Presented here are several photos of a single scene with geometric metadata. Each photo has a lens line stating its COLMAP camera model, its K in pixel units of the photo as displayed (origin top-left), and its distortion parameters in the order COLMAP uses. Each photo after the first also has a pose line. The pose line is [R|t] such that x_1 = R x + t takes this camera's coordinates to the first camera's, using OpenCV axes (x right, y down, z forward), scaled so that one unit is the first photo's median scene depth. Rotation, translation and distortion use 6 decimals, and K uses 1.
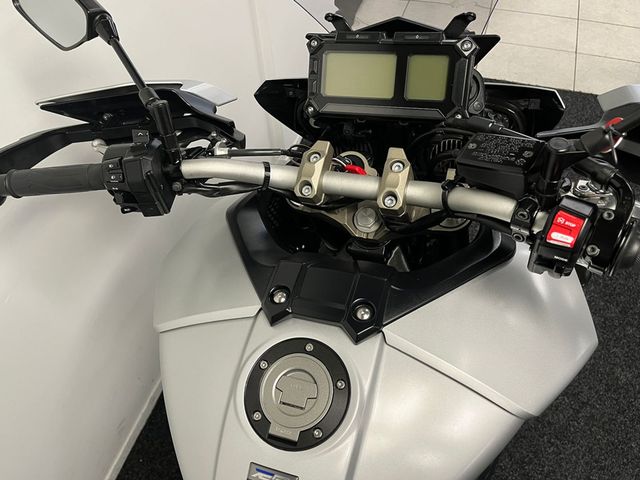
lens RADIAL K [[509.5, 0, 320.0], [0, 509.5, 240.0], [0, 0, 1]] dist [0.005732, -0.000691]
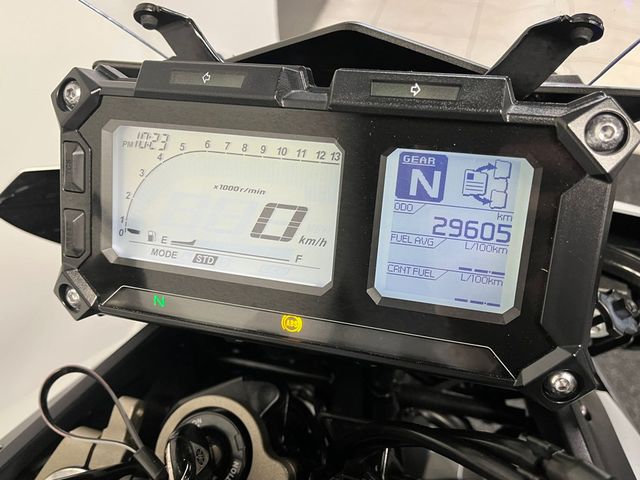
lens RADIAL K [[523.6, 0, 320.0], [0, 523.6, 240.0], [0, 0, 1]] dist [0.013329, 0.006202]
pose [[0.996025, 0.012688, 0.088164, 0.112093], [-0.007462, 0.998209, -0.059353, -0.291302], [-0.088759, 0.058460, 0.994336, 0.706172]]
